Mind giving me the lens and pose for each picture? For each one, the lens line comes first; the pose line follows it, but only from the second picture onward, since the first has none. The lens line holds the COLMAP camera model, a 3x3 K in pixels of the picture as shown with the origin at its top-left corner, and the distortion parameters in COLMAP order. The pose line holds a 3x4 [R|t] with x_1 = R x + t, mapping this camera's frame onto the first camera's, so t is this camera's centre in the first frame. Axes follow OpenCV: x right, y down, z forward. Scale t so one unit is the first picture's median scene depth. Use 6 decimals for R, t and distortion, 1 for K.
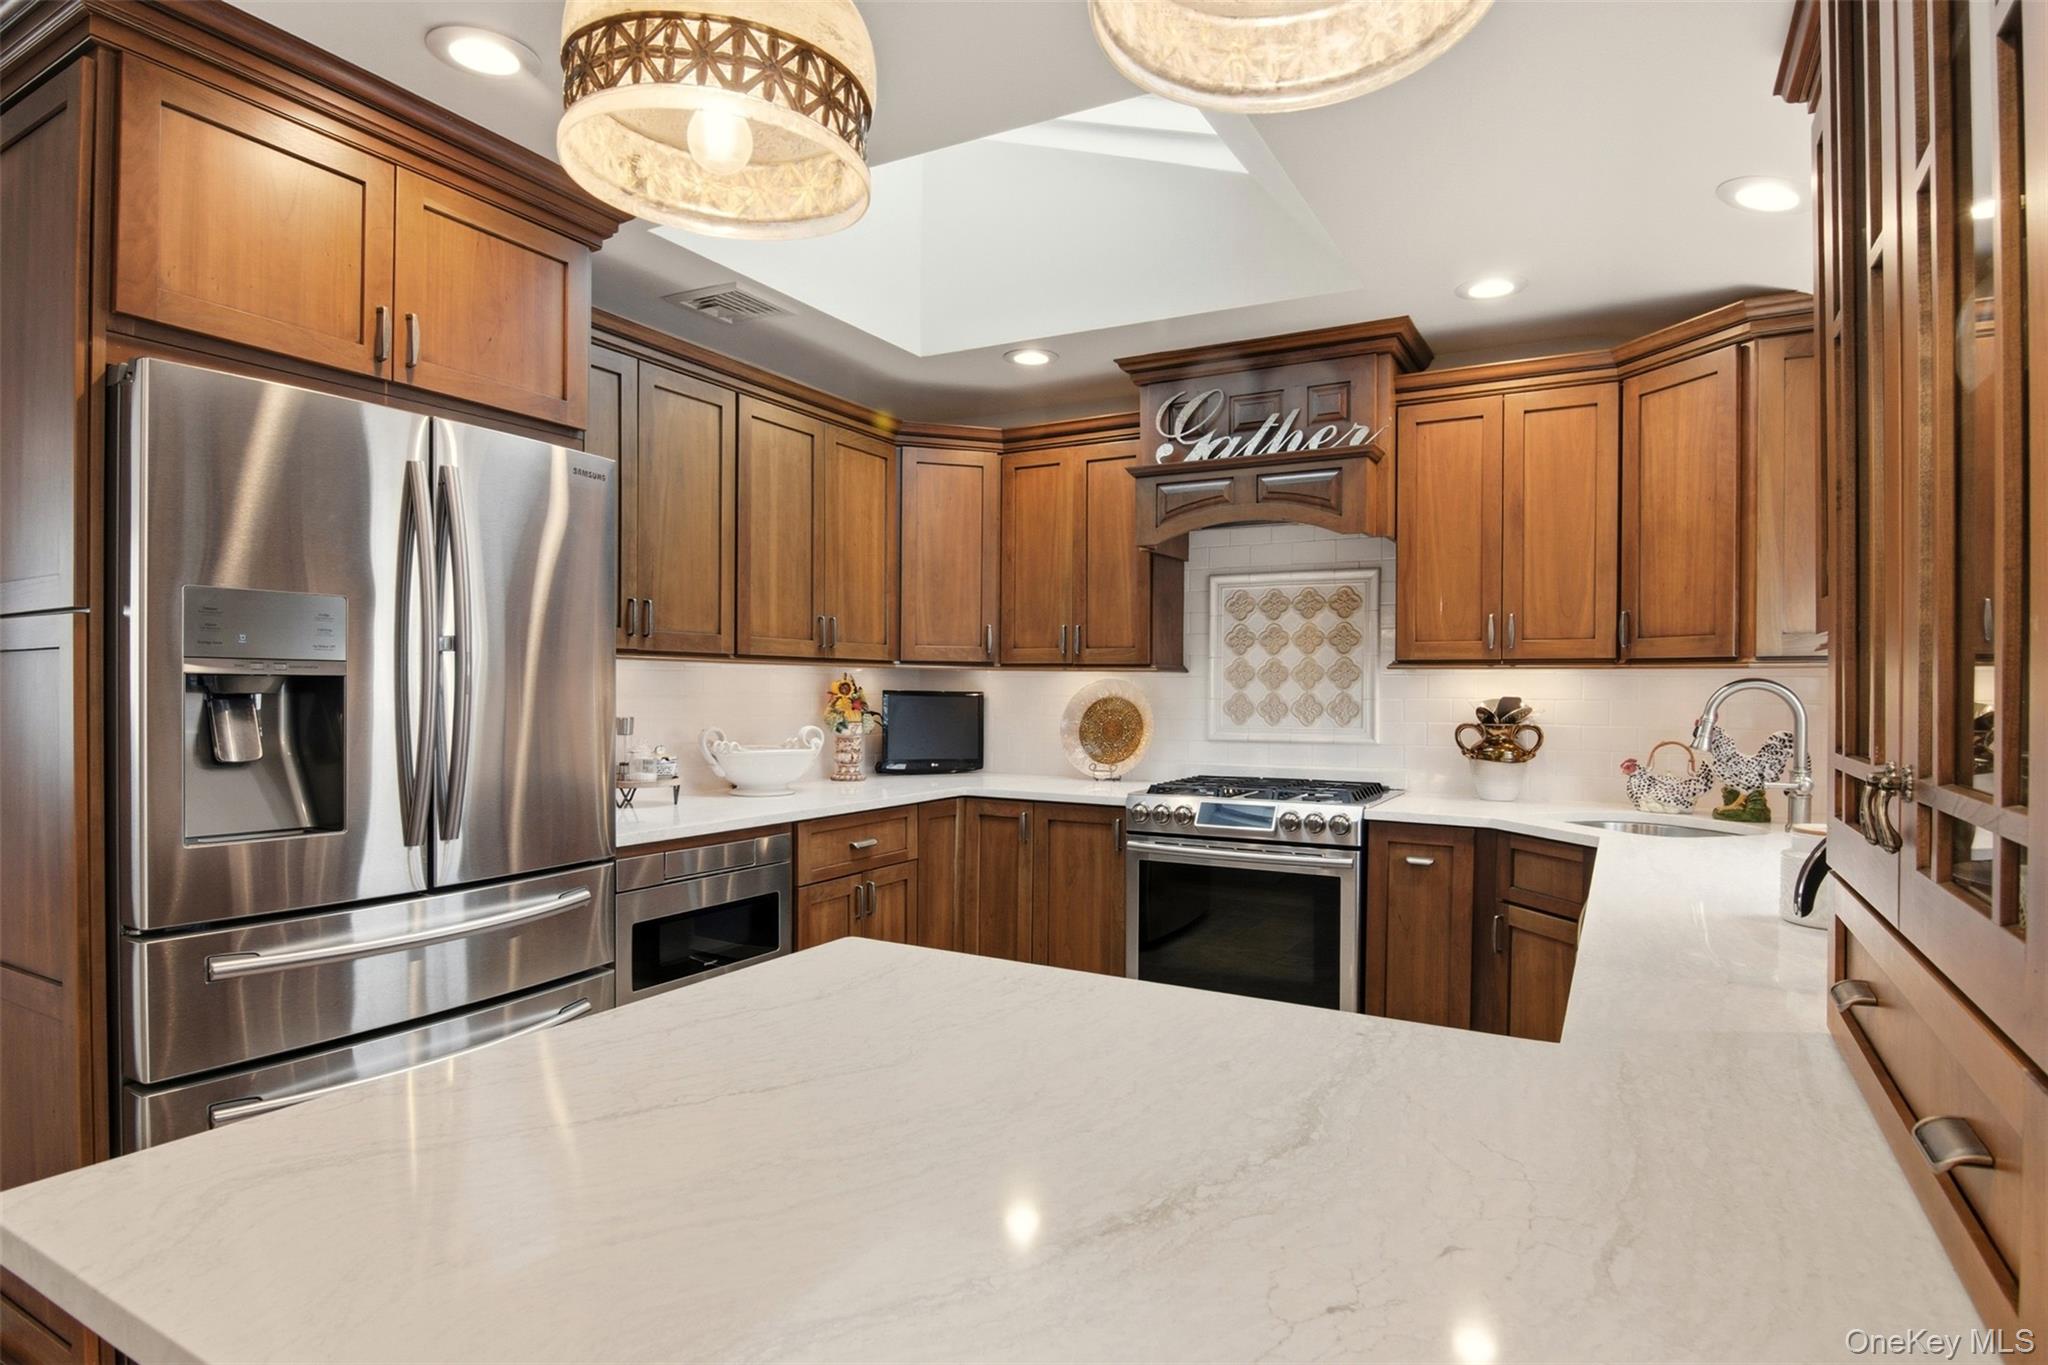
lens RADIAL K [[1074.3, 0, 1029.2], [0, 1074.3, 711.6], [0, 0, 1]] dist [-0.002475, -0.000340]
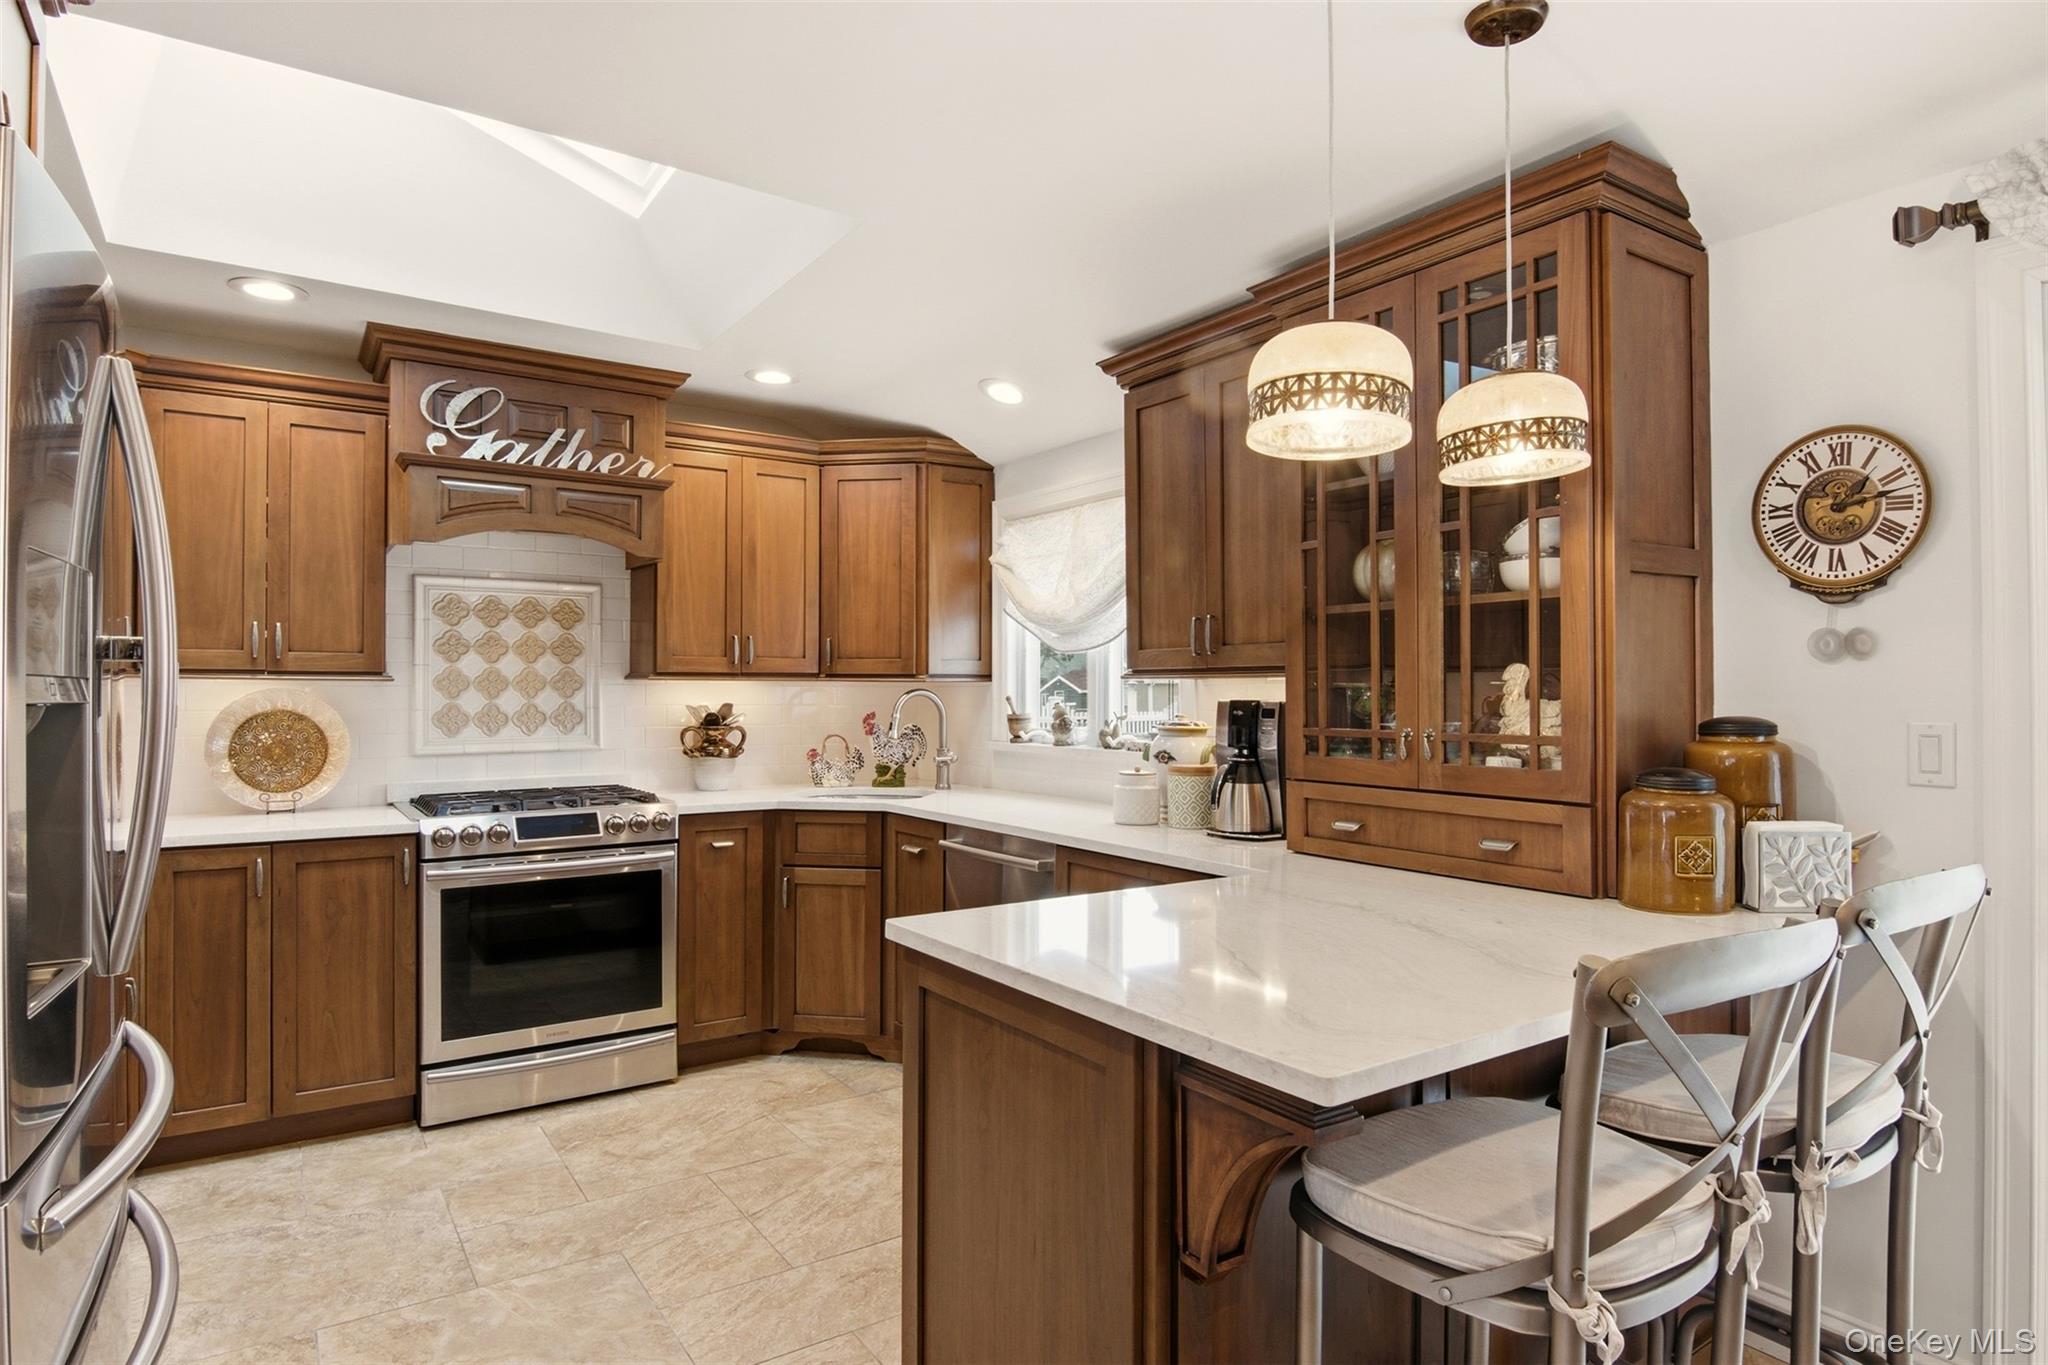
lens RADIAL K [[1132.5, 0, 1025.9], [0, 1132.5, 687.3], [0, 0, 1]] dist [-0.001418, -0.014467]
pose [[0.445535, -0.002125, 0.895262, -0.516559], [0.024582, 0.999649, -0.009861, -0.010279], [-0.894927, 0.026401, 0.445431, 0.127569]]
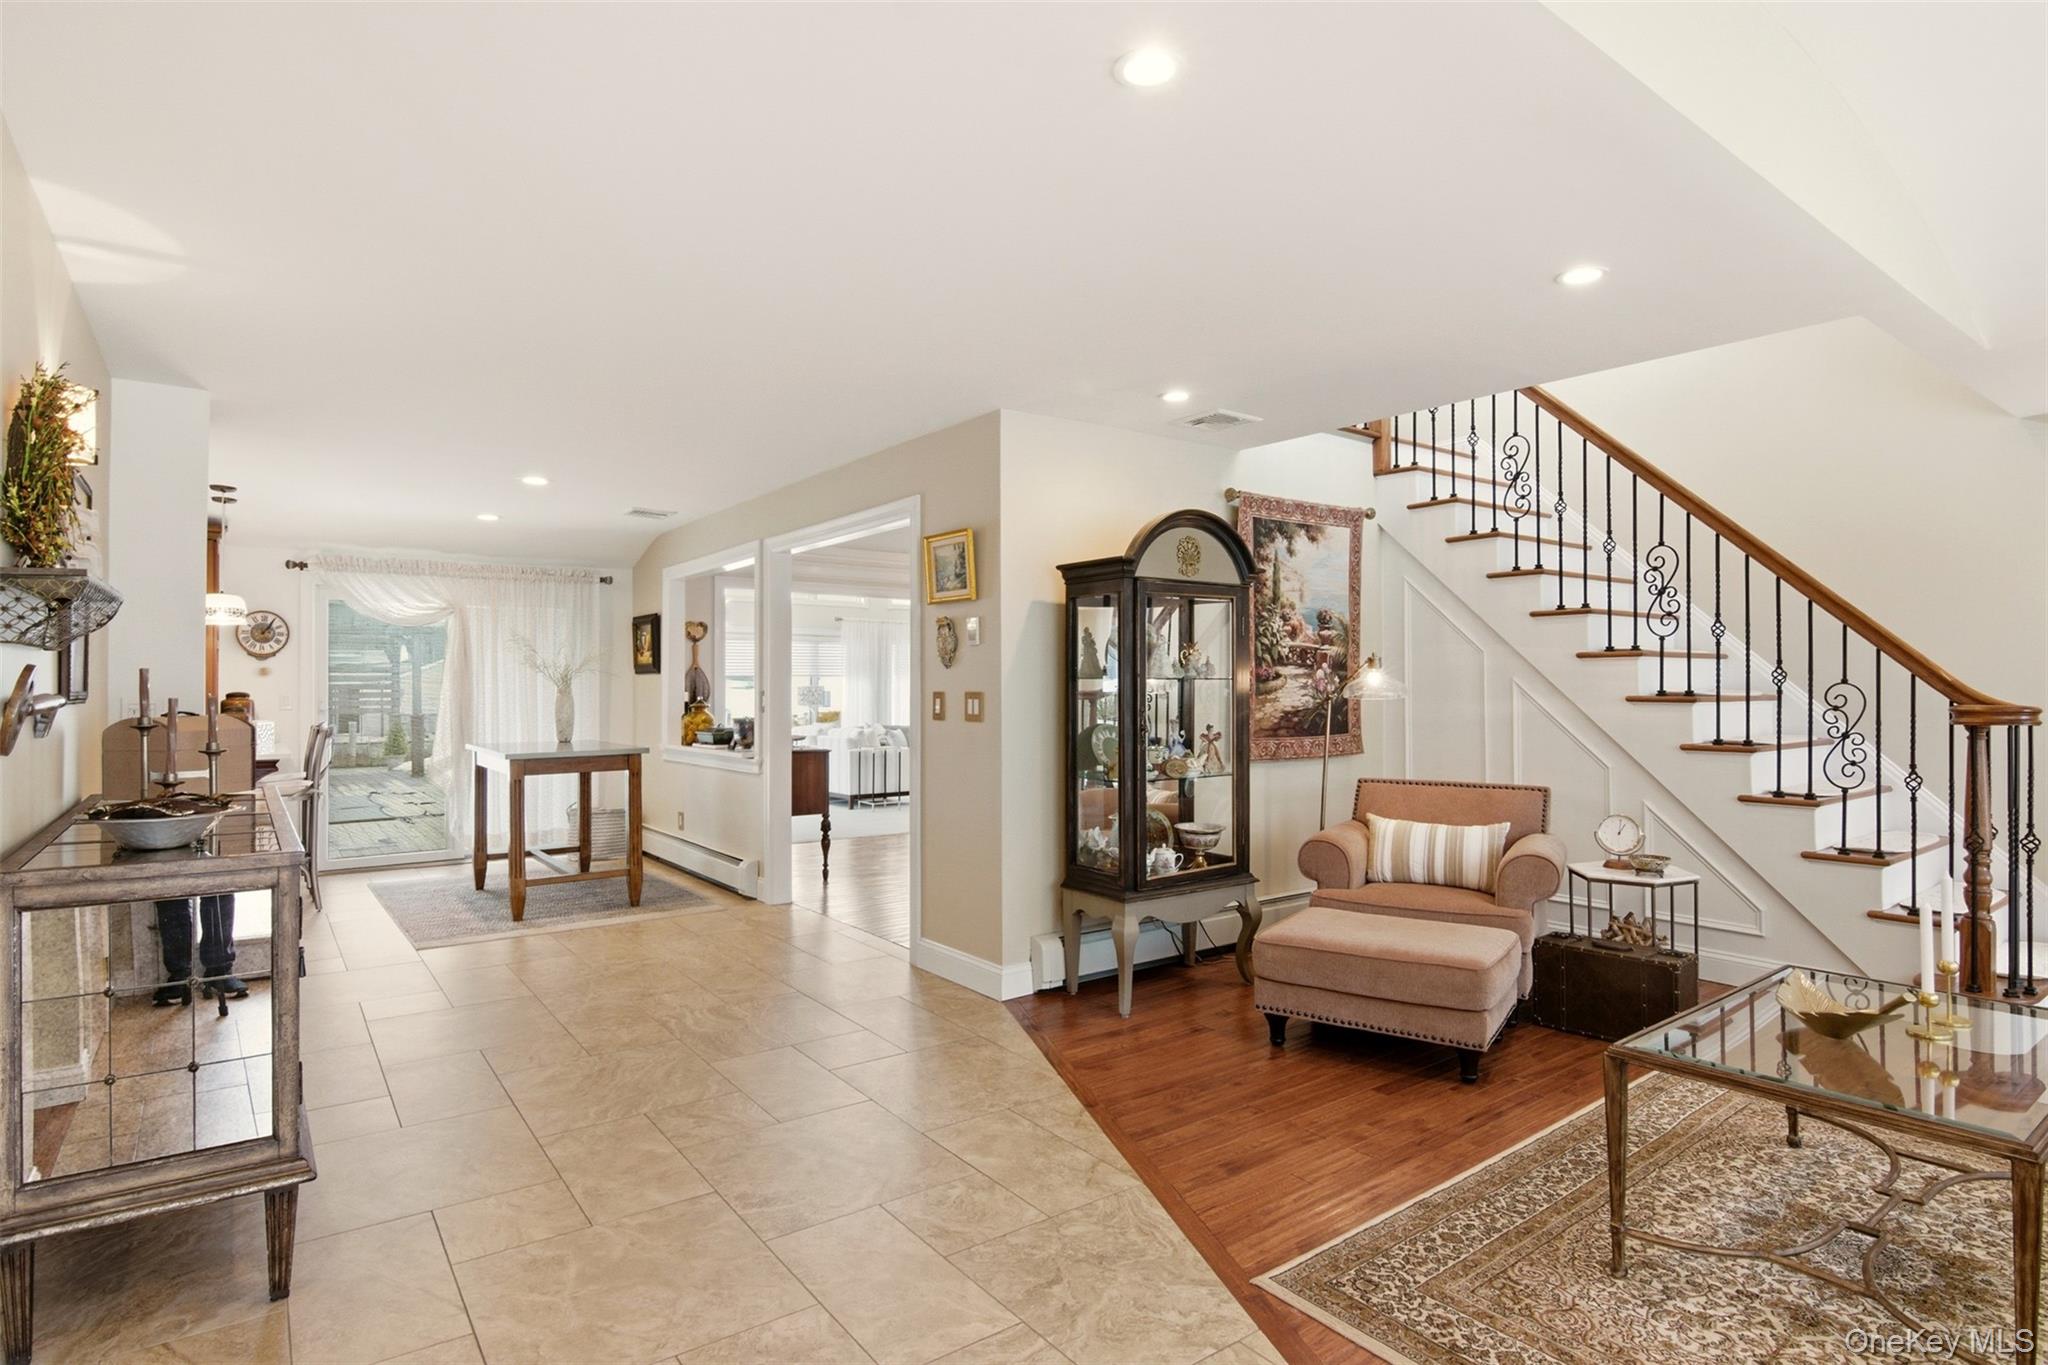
lens RADIAL K [[1057.2, 0, 1024.0], [0, 1057.2, 682.5], [0, 0, 1]] dist [-0.001744, -0.012520]
pose [[-0.909697, -0.001453, 0.415271, -1.942914], [0.007065, 0.999795, 0.018974, -0.034787], [-0.415213, 0.020195, -0.909500, 1.231240]]
